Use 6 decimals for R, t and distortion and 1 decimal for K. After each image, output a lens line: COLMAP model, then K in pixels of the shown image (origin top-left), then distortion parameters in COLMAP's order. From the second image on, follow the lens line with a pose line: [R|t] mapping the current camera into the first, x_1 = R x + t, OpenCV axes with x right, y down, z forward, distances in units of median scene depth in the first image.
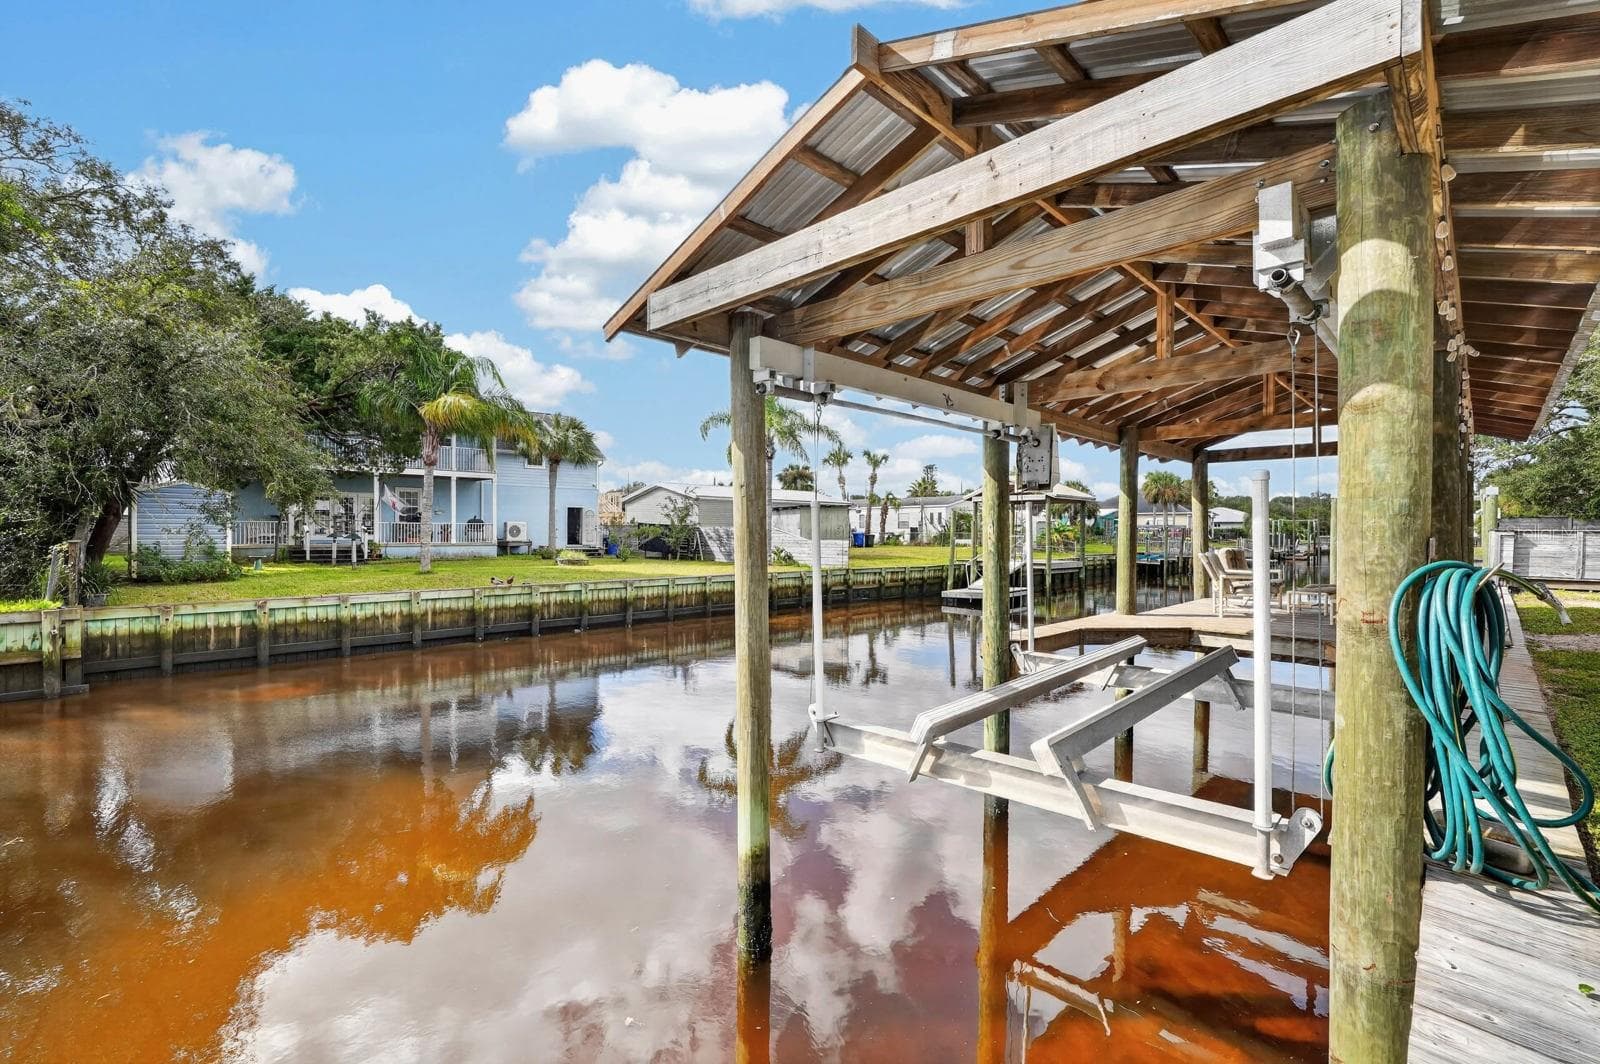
lens RADIAL K [[703.9, 0, 798.6], [0, 703.9, 532.3], [0, 0, 1]] dist [-0.002820, 0.001675]
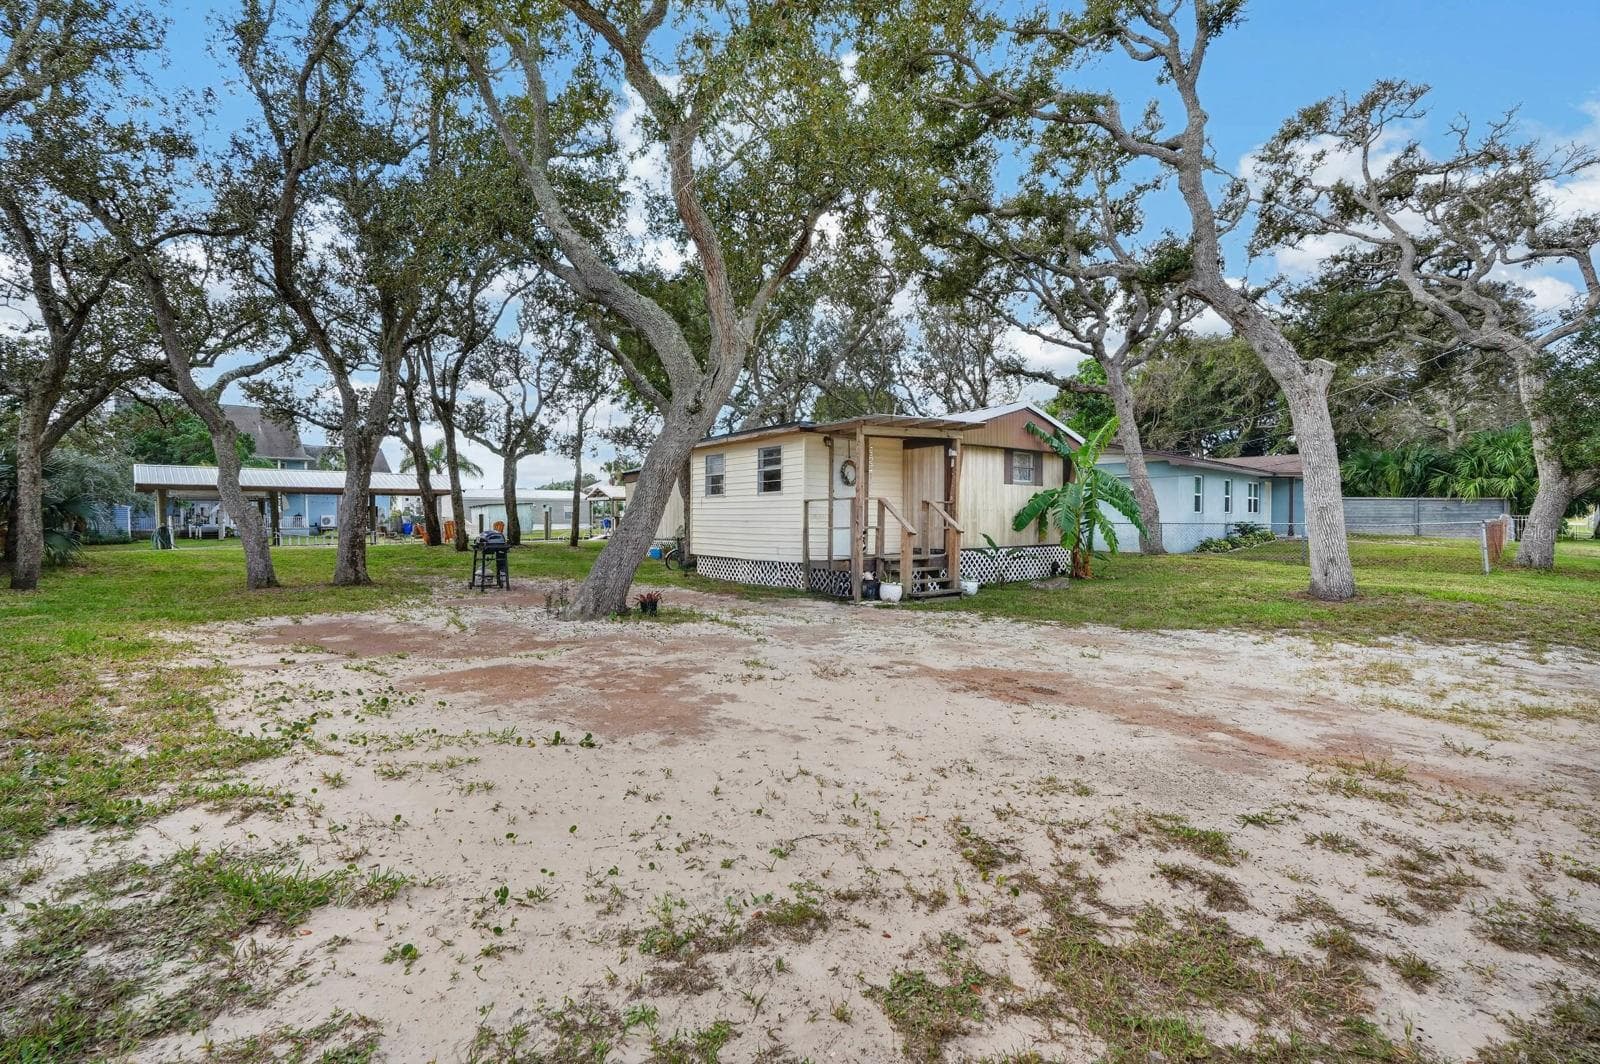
lens RADIAL K [[703.9, 0, 790.1], [0, 703.9, 520.5], [0, 0, 1]] dist [-0.002820, 0.001675]
pose [[0.999521, -0.008567, -0.029740, 1.233088], [0.008617, 0.999962, 0.001557, 0.004117], [0.029726, -0.001812, 0.999556, -1.080987]]
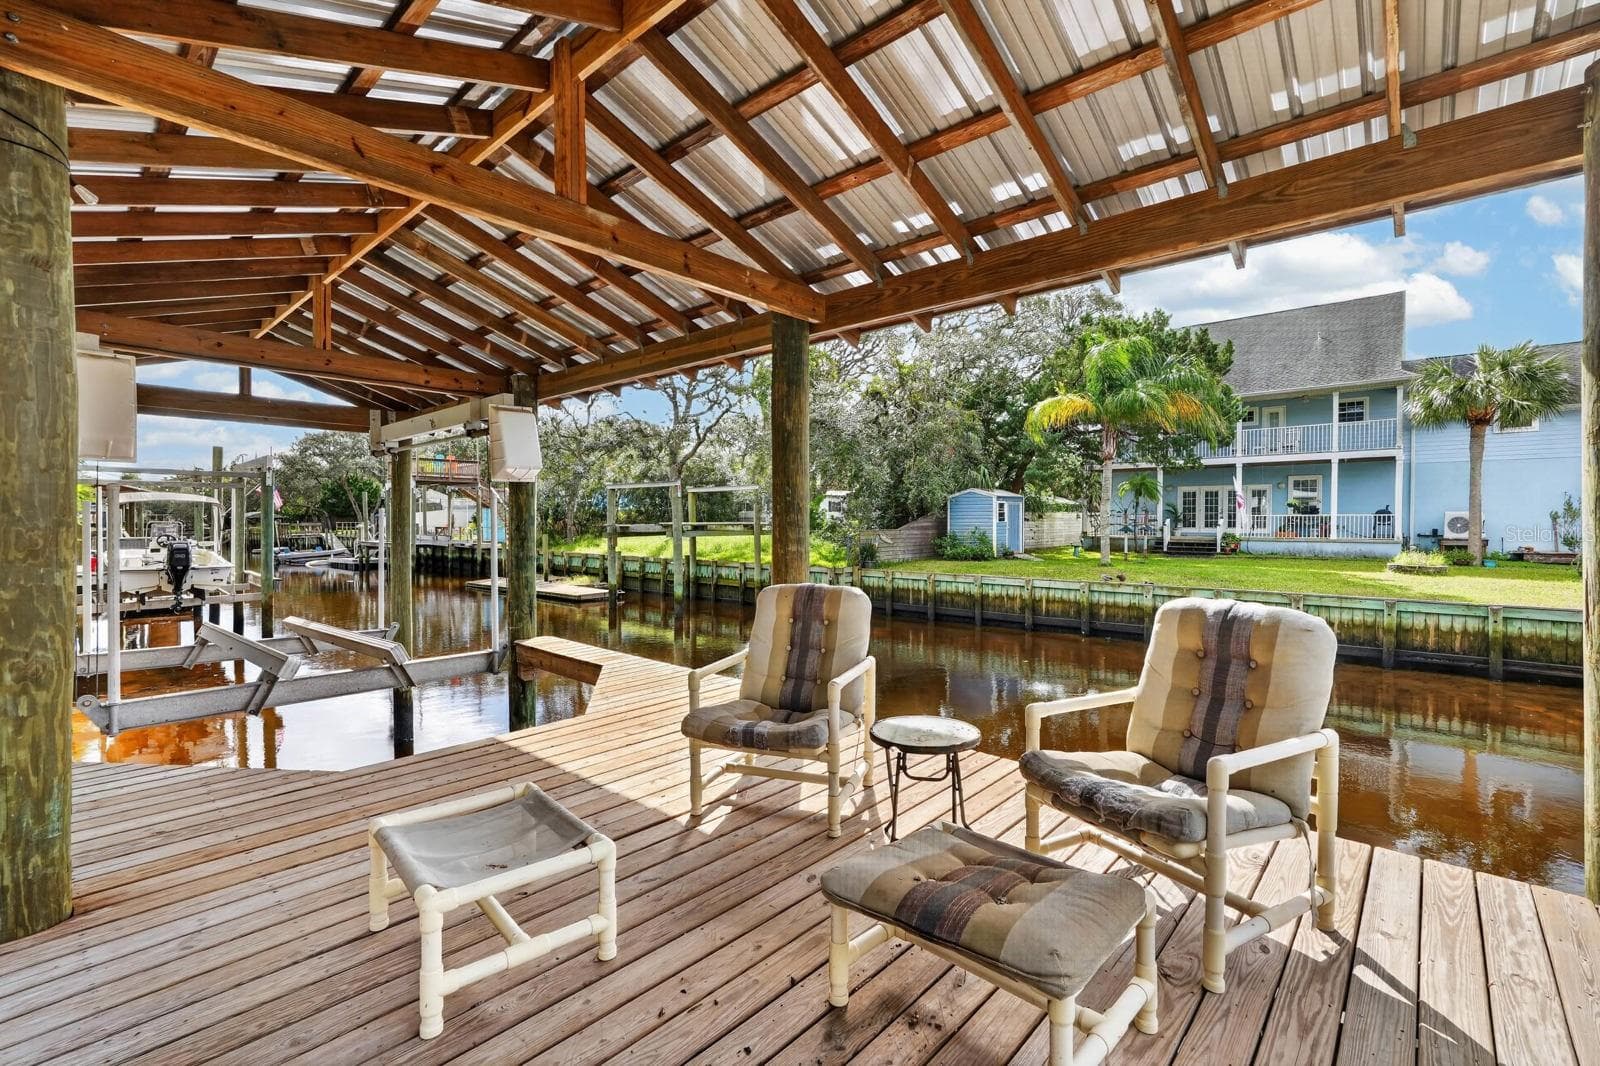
lens RADIAL K [[703.9, 0, 791.0], [0, 703.9, 528.9], [0, 0, 1]] dist [-0.002820, 0.001675]
pose [[0.054904, 0.008299, -0.998457, 0.433257], [-0.001785, 0.999965, 0.008213, -0.003016], [0.998490, 0.001331, 0.054917, 0.440119]]
